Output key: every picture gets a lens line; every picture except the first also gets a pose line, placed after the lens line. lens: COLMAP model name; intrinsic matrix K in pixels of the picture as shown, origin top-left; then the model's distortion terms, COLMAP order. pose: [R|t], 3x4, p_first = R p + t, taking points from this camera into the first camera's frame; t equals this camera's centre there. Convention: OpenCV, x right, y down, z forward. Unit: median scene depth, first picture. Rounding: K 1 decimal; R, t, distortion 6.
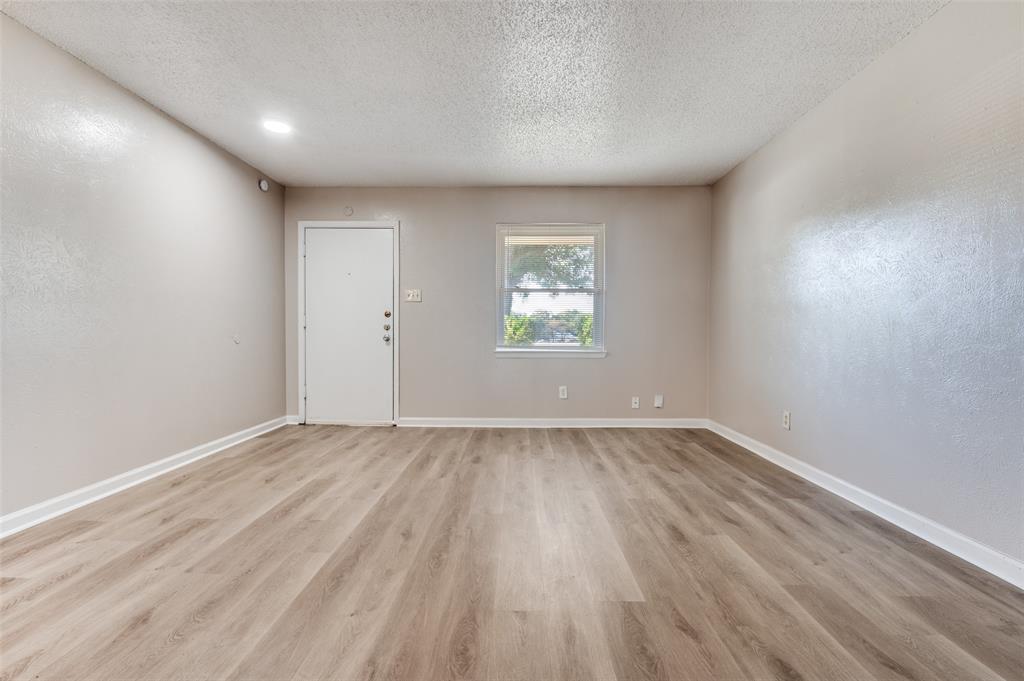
lens RADIAL K [[471.6, 0, 511.7], [0, 471.6, 337.2], [0, 0, 1]] dist [-0.011550, -0.004362]
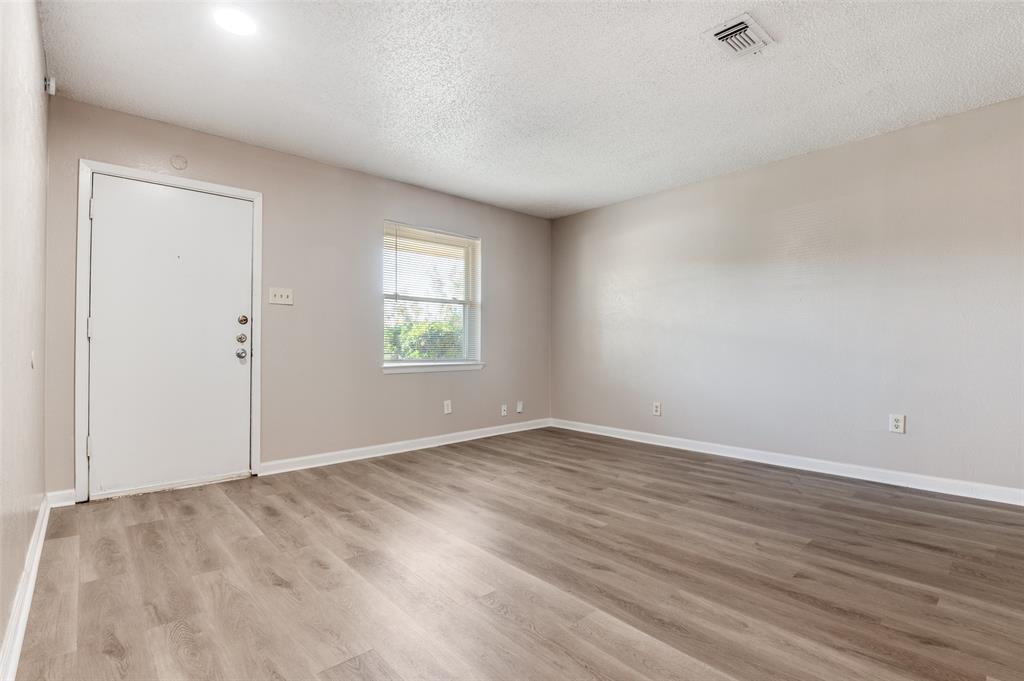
lens RADIAL K [[471.6, 0, 518.0], [0, 471.6, 336.5], [0, 0, 1]] dist [-0.011550, -0.004362]
pose [[0.726228, 0.007550, 0.687412, -0.721701], [0.008532, 0.999764, -0.019995, -0.010340], [-0.687401, 0.020386, 0.725992, 0.320609]]
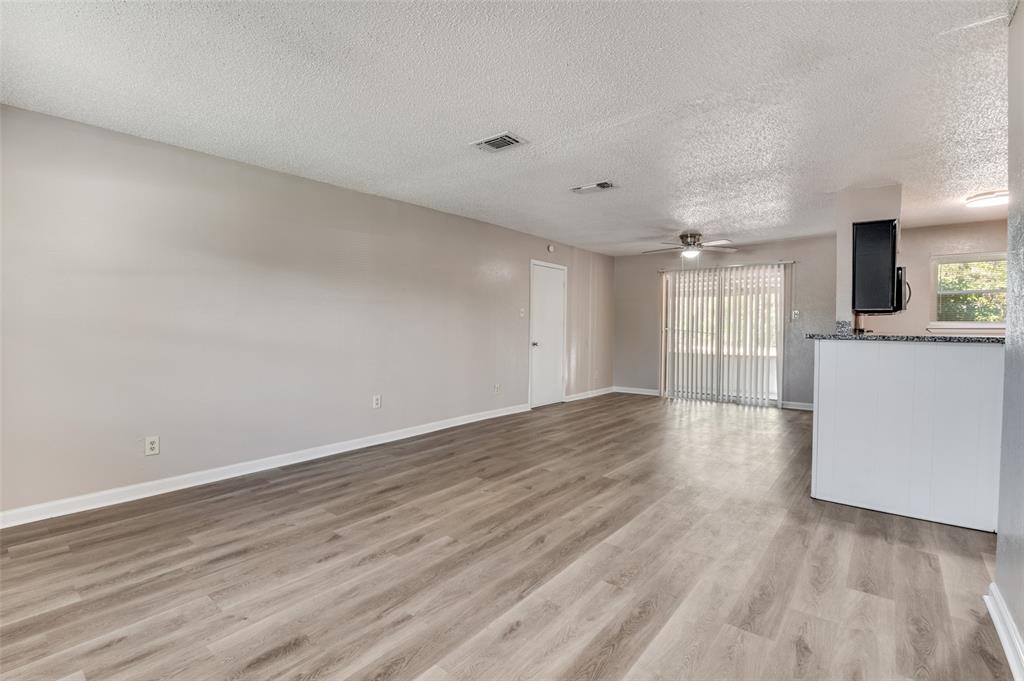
lens RADIAL K [[471.6, 0, 493.5], [0, 471.6, 329.6], [0, 0, 1]] dist [-0.011550, -0.004362]
pose [[-0.768711, -0.010394, 0.639512, -0.647173], [0.001656, 0.999832, 0.018241, -0.091274], [-0.639594, 0.015081, -0.768565, 1.451925]]
